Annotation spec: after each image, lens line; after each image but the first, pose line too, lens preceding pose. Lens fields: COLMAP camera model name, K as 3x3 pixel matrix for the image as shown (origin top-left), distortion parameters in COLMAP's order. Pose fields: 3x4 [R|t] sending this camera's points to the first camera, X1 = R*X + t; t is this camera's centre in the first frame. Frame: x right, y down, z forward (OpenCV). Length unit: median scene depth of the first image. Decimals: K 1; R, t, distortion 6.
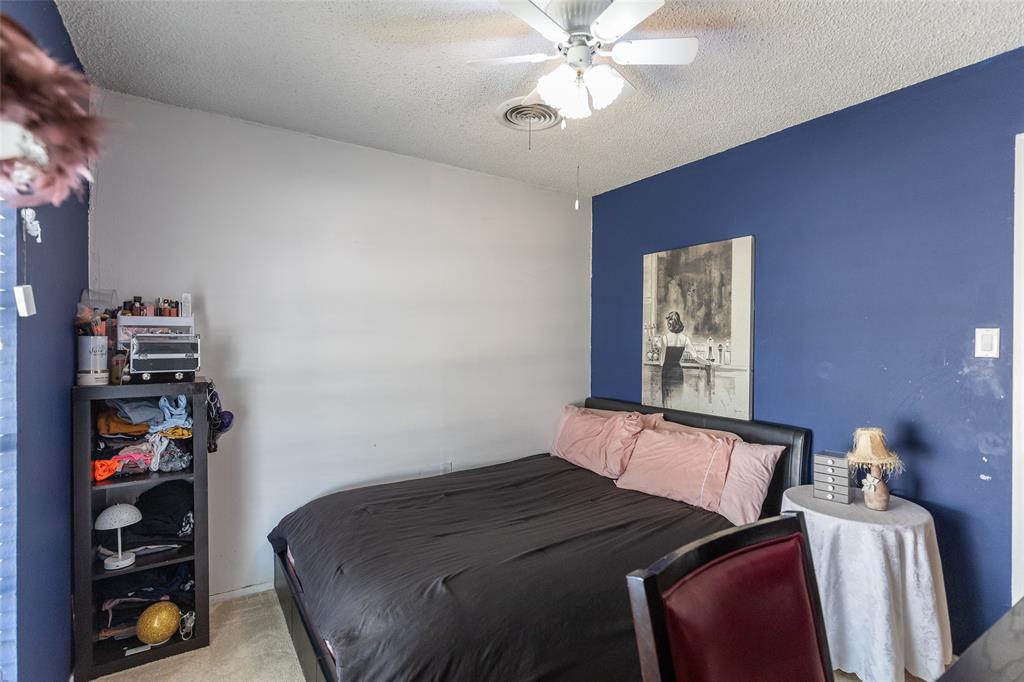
lens RADIAL K [[496.8, 0, 512.0], [0, 496.8, 341.0], [0, 0, 1]] dist [0.001660, 0.000150]
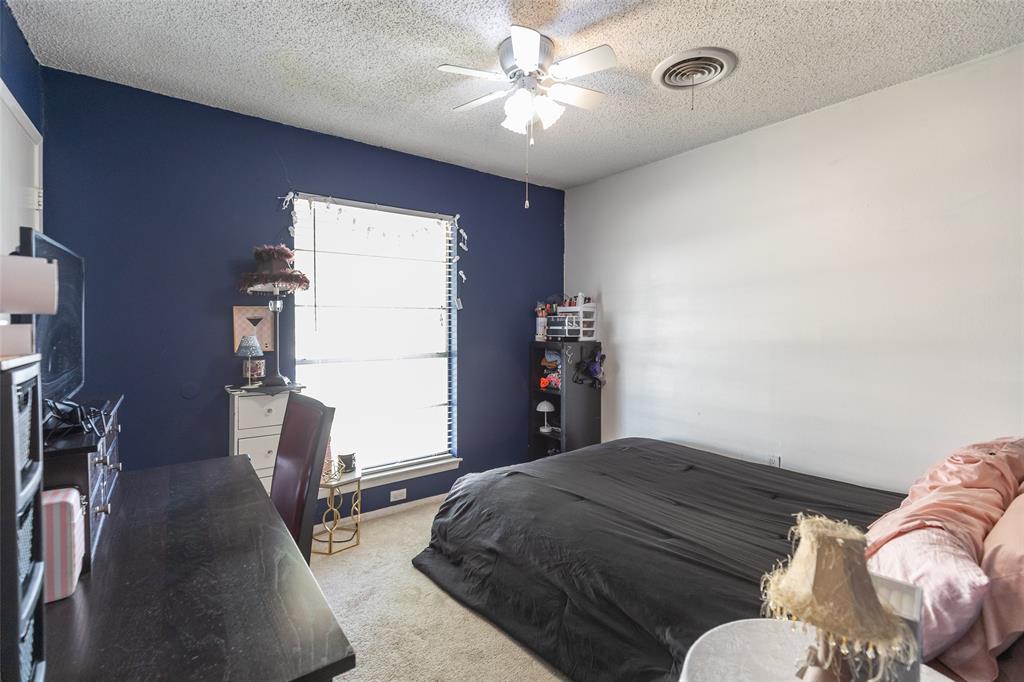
lens RADIAL K [[469.6, 0, 512.0], [0, 469.6, 341.0], [0, 0, 1]] dist [0.000619, 0.000162]
pose [[0.062936, 0.037847, -0.997300, 0.983014], [-0.013655, 0.999220, 0.037058, 0.016811], [0.997924, 0.011286, 0.063404, 0.673389]]
